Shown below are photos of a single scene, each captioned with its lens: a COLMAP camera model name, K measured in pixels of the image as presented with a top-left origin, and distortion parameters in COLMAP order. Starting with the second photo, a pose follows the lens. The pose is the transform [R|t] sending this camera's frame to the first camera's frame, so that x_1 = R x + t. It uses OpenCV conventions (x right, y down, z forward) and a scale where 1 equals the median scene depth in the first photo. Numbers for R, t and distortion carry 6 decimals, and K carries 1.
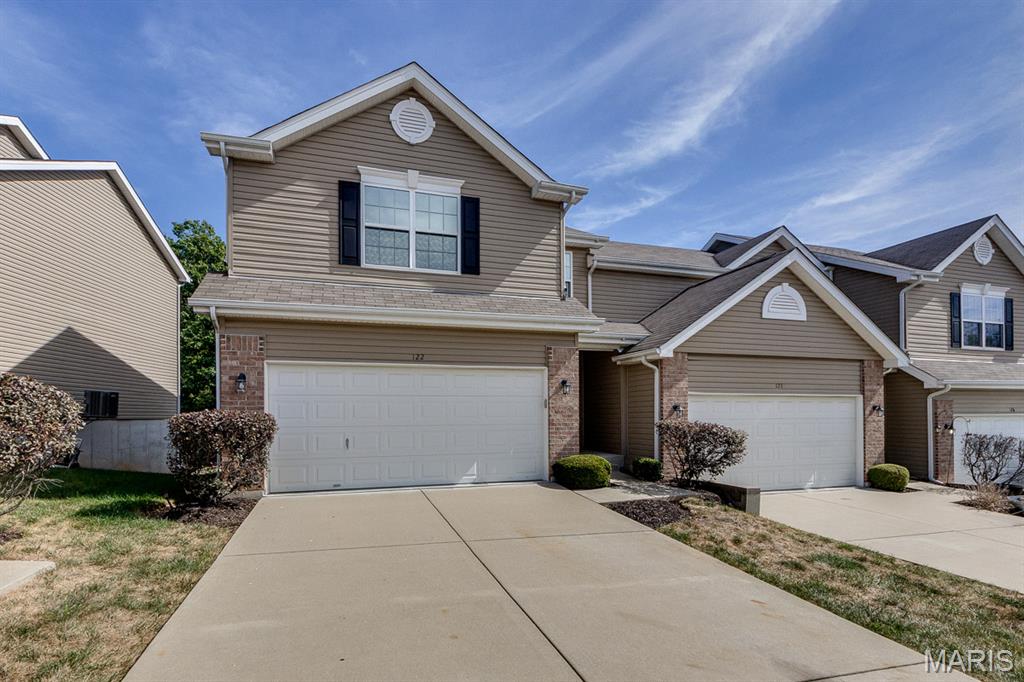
lens RADIAL K [[596.0, 0, 512.0], [0, 596.0, 341.0], [0, 0, 1]] dist [-0.004977, 0.000131]
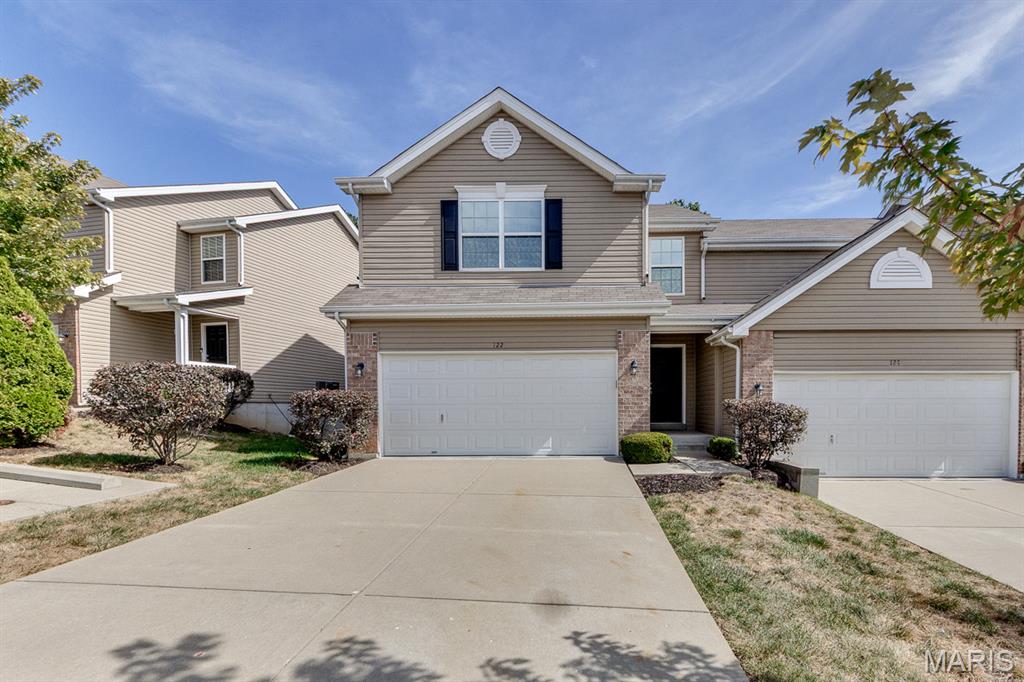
lens RADIAL K [[580.4, 0, 512.0], [0, 580.4, 341.0], [0, 0, 1]] dist [0.000954, -0.001075]
pose [[0.926106, -0.040637, -0.375069, 0.261288], [0.044840, 0.998991, 0.002482, 0.015742], [0.374590, -0.019116, 0.926994, -0.032120]]
